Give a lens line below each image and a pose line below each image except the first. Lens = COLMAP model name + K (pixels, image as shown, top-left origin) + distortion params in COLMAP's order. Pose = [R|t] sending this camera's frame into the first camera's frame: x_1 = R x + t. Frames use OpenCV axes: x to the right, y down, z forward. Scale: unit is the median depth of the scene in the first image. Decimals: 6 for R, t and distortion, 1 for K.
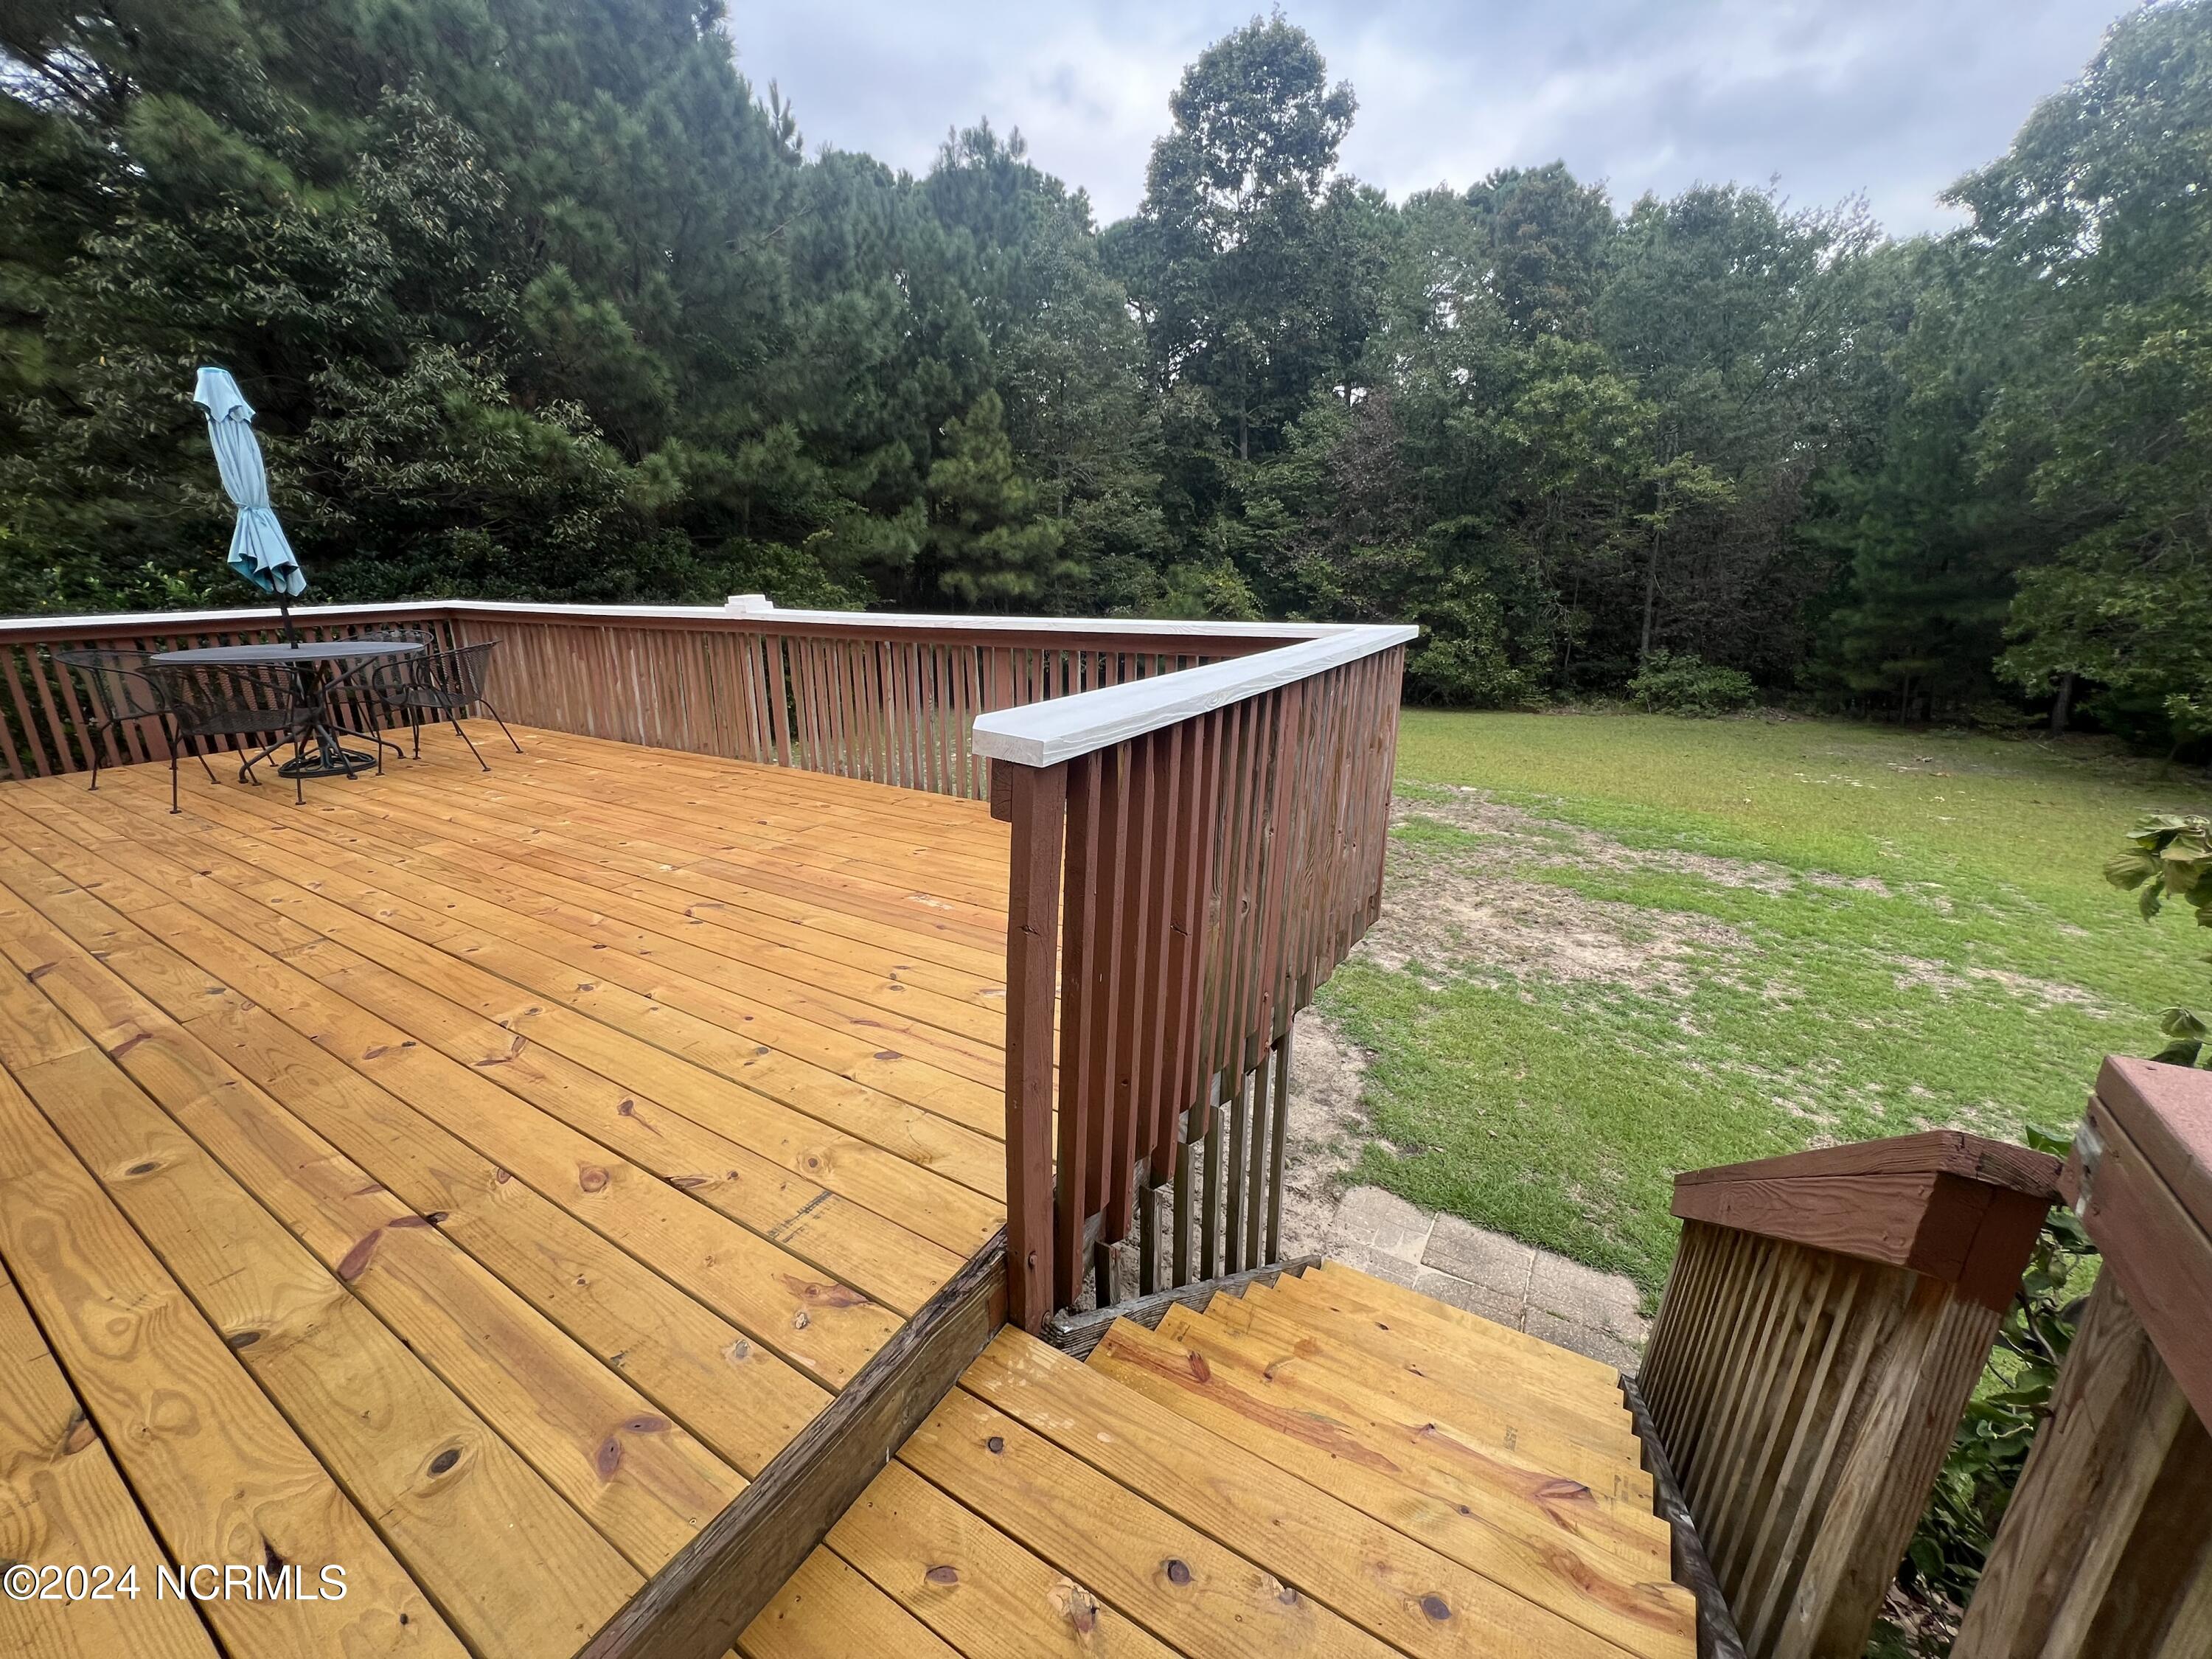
lens RADIAL K [[891.6, 0, 1094.4], [0, 891.6, 829.5], [0, 0, 1]] dist [-0.003610, 0.001284]
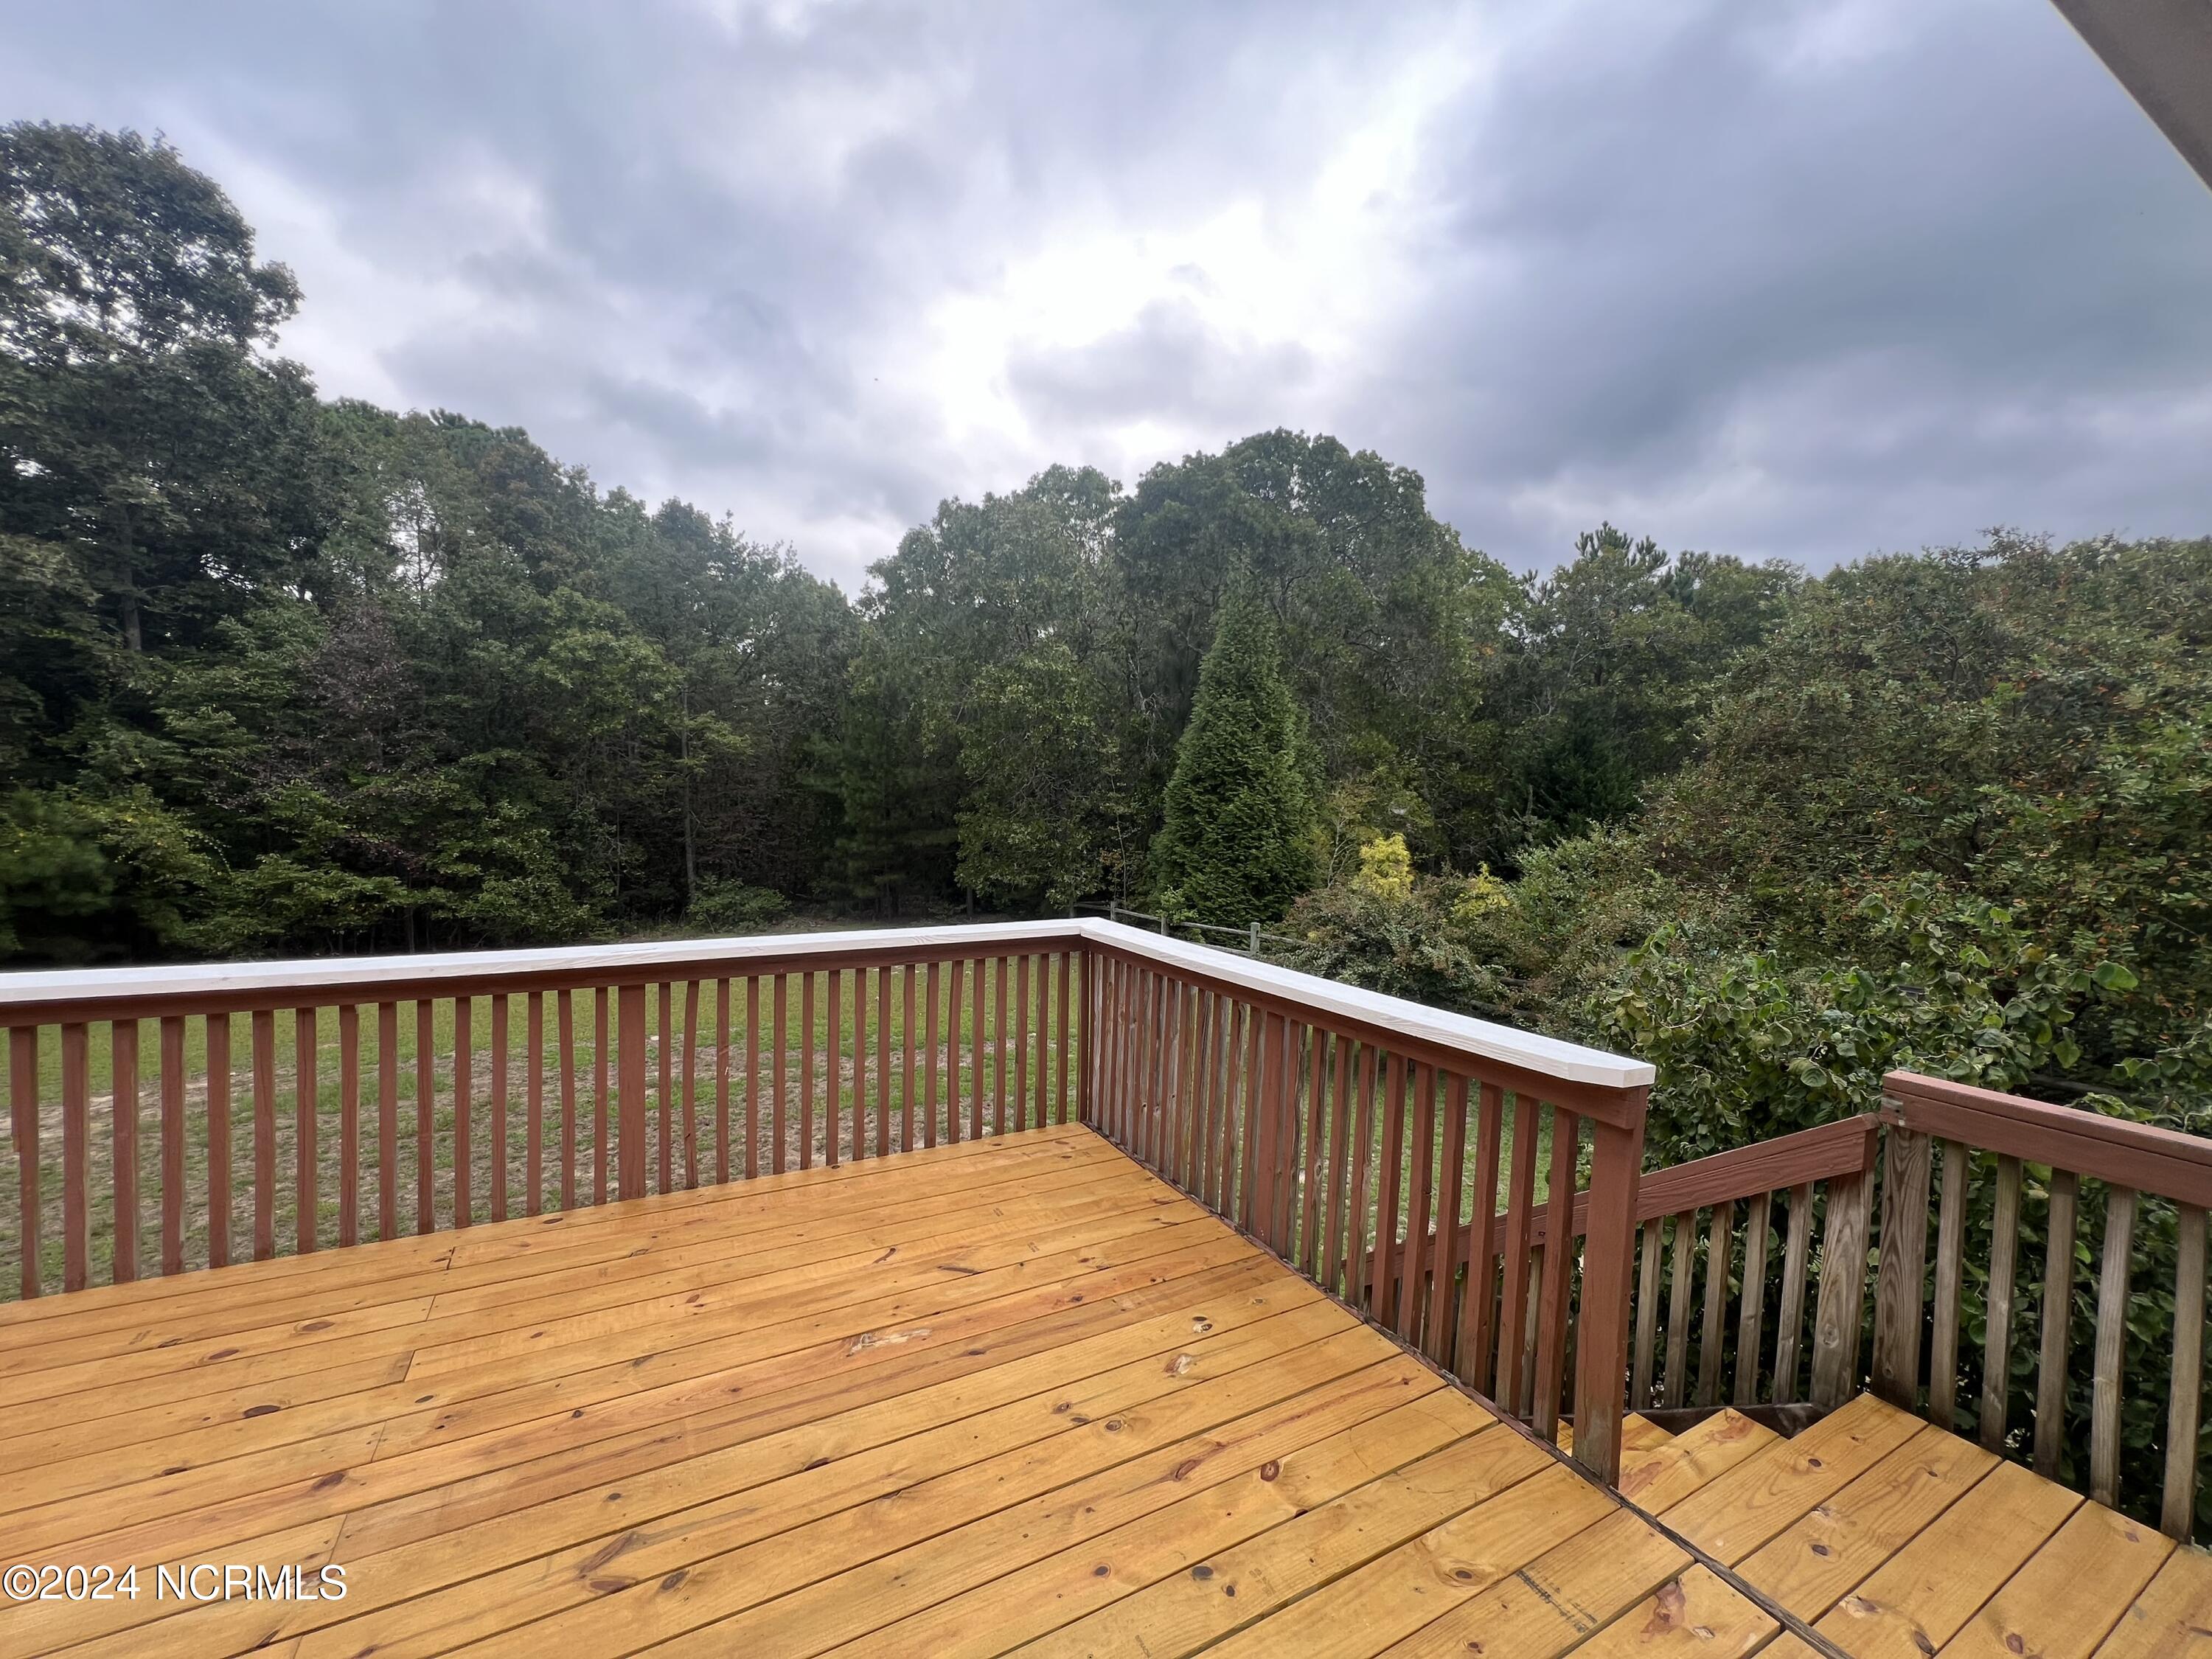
lens RADIAL K [[891.6, 0, 1095.2], [0, 891.6, 831.8], [0, 0, 1]] dist [-0.003610, 0.001284]
pose [[0.499774, -0.014309, 0.866038, -0.107495], [0.221796, 0.968641, -0.111989, -0.030868], [-0.837277, 0.248053, 0.487275, 0.054727]]
